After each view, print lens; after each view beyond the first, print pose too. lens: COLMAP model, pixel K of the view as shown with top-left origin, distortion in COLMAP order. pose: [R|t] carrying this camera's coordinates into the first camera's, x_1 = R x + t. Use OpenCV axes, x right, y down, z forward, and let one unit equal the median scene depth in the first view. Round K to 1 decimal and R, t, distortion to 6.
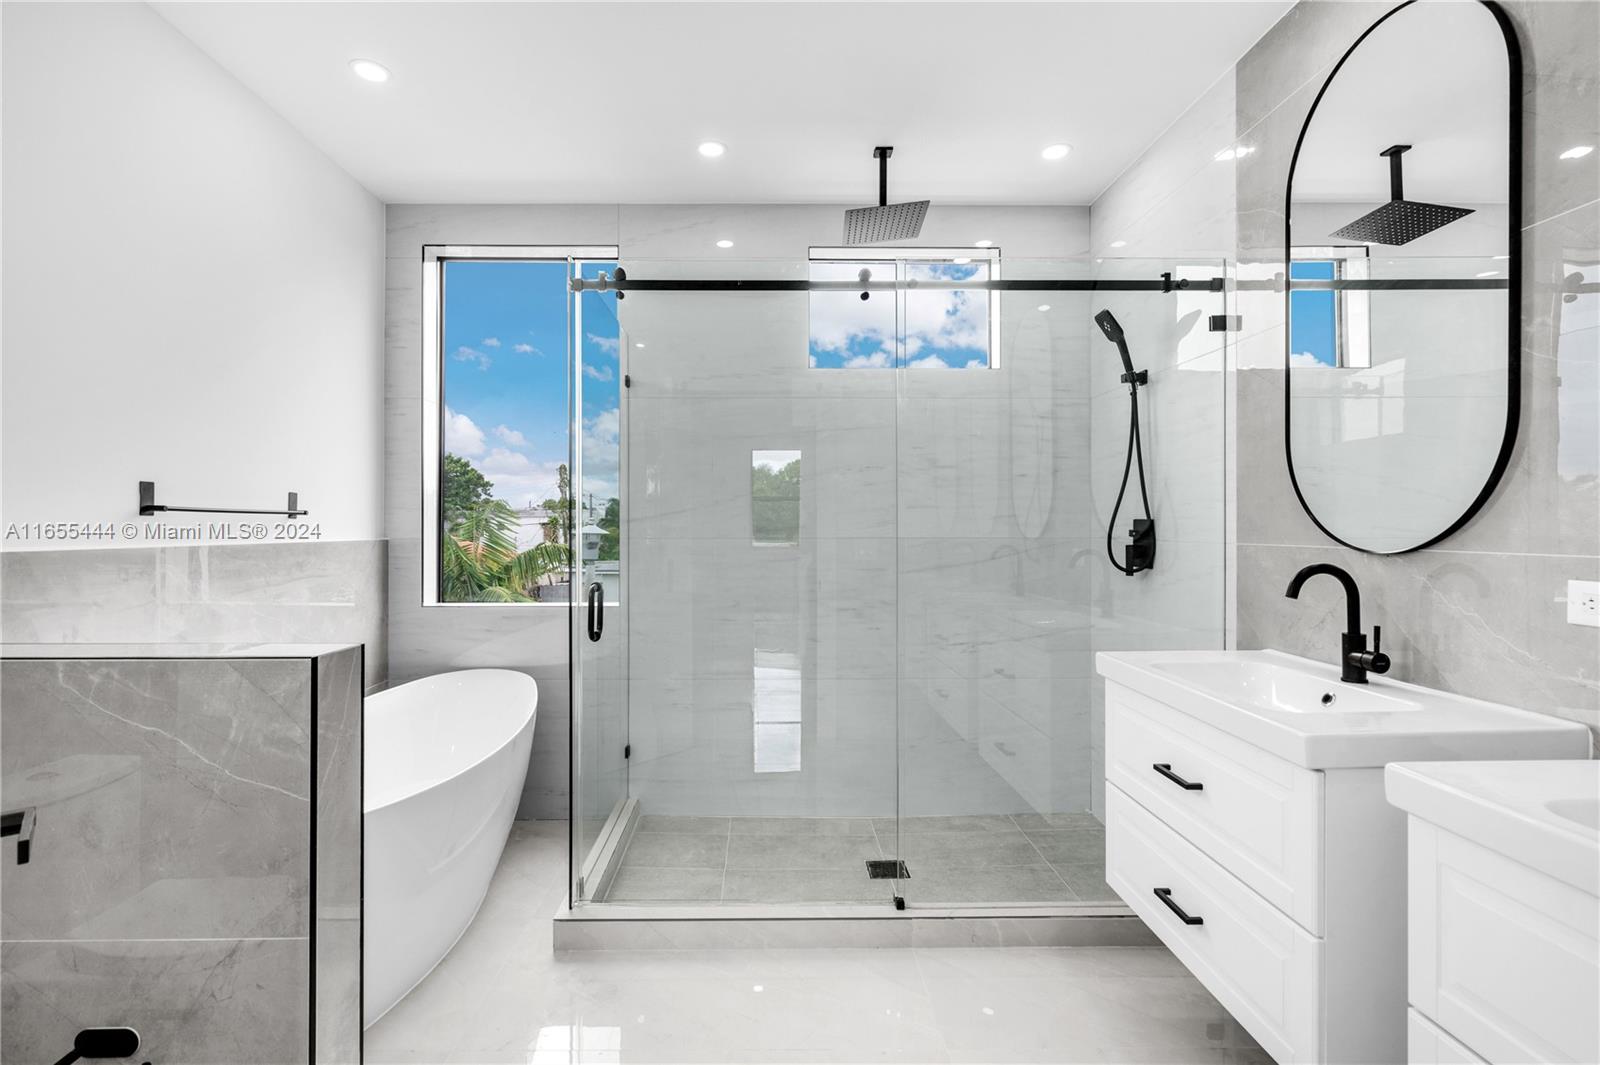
lens RADIAL K [[723.4, 0, 794.5], [0, 723.4, 518.9], [0, 0, 1]] dist [0.001880, 0.000862]
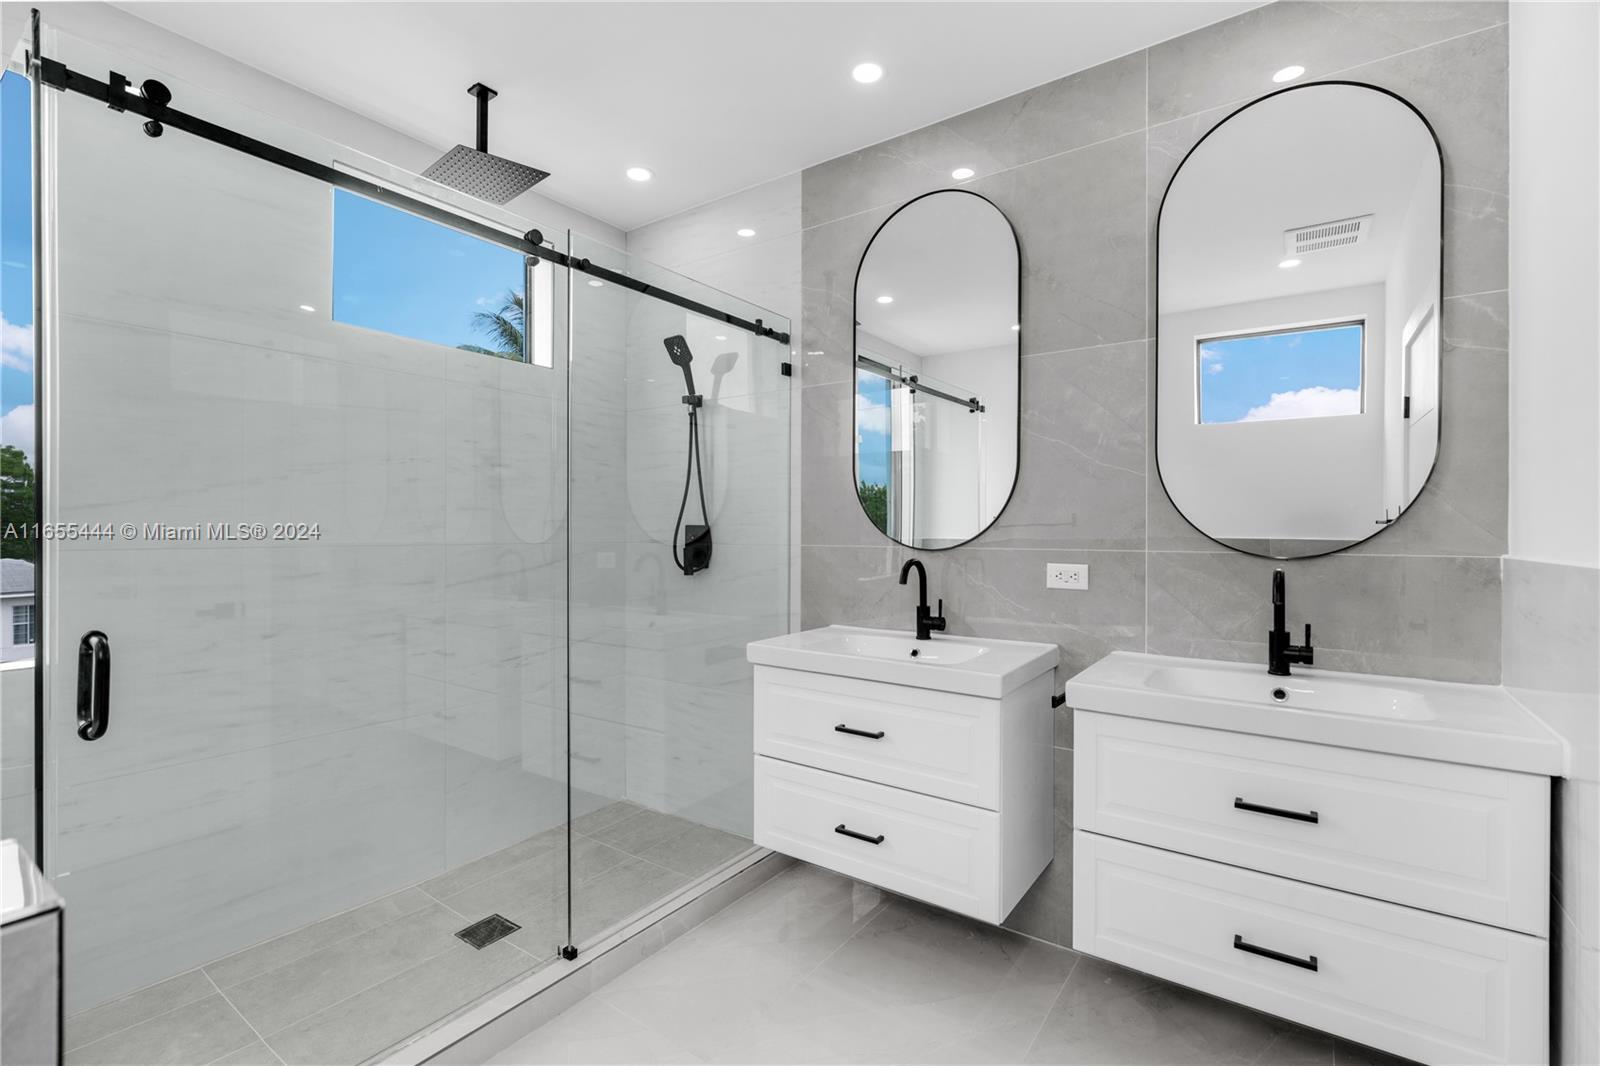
lens RADIAL K [[679.0, 0, 833.1], [0, 679.0, 525.9], [0, 0, 1]] dist [-0.013112, 0.000419]
pose [[0.612063, 0.008338, 0.790765, -0.291337], [-0.010538, 0.999942, -0.002387, 0.001989], [-0.790739, -0.006872, 0.612115, 0.217121]]
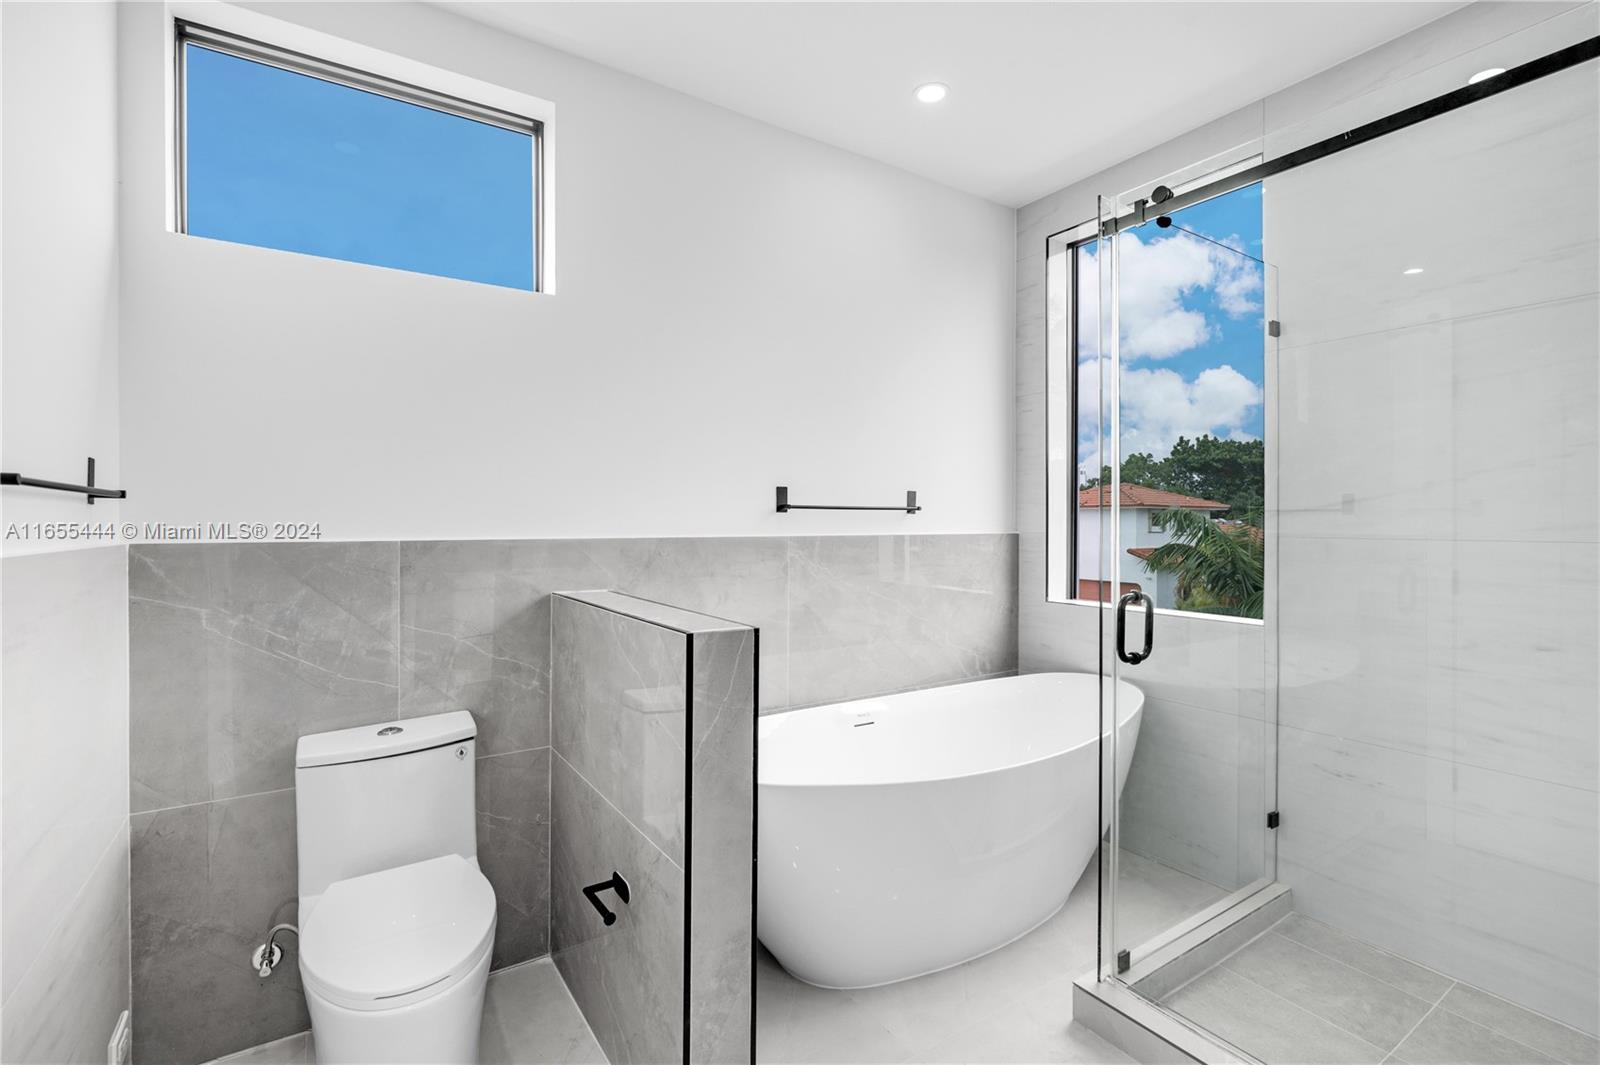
lens RADIAL K [[723.4, 0, 794.5], [0, 723.4, 518.9], [0, 0, 1]] dist [0.001880, 0.000862]
pose [[0.539083, 0.001668, -0.842251, 0.174446], [0.005252, 0.999972, 0.005342, 0.000406], [0.842236, -0.007304, 0.539059, 0.221382]]
